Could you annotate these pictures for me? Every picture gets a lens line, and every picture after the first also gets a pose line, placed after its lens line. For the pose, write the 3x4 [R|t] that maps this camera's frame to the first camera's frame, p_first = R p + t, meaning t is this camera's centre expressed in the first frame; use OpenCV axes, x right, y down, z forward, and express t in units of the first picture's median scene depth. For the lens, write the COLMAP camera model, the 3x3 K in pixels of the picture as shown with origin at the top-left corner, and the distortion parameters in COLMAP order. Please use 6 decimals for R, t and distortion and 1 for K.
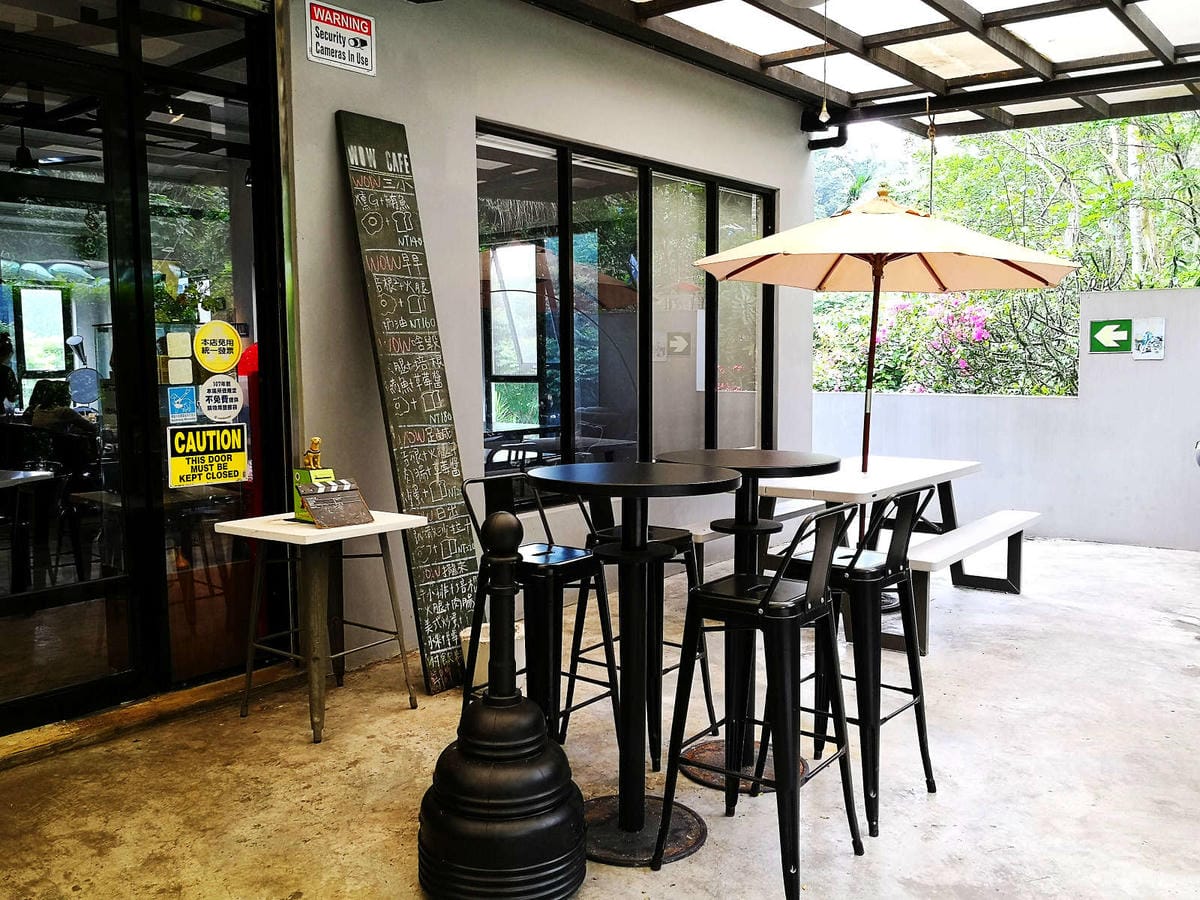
lens RADIAL K [[995.4, 0, 600.0], [0, 995.4, 450.0], [0, 0, 1]] dist [-0.010787, -0.011830]
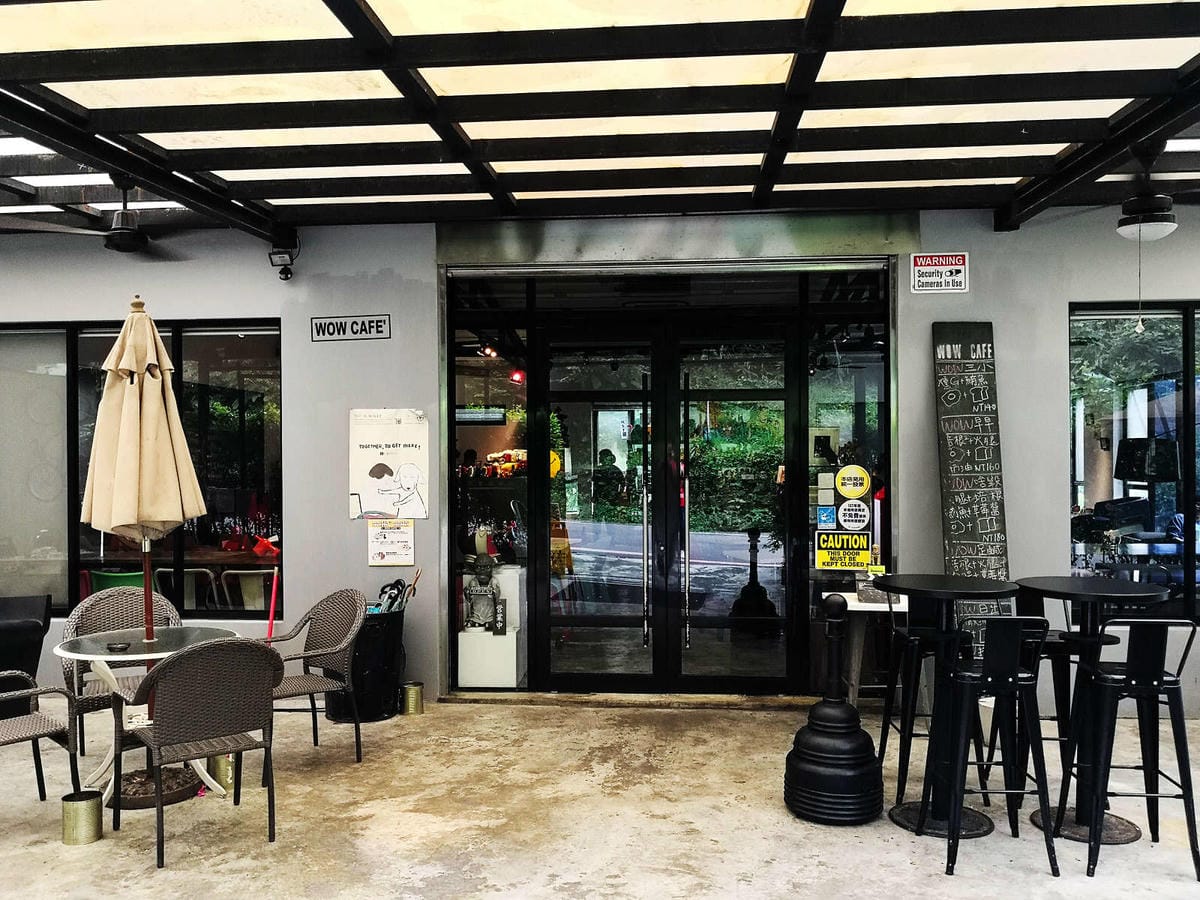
lens RADIAL K [[1012.9, 0, 600.0], [0, 1012.9, 450.0], [0, 0, 1]] dist [0.088325, -0.225389]
pose [[0.573770, -0.000349, -0.819017, 0.689612], [-0.079227, 0.995287, -0.055927, -0.032152], [0.815176, 0.096978, 0.571038, -0.242449]]
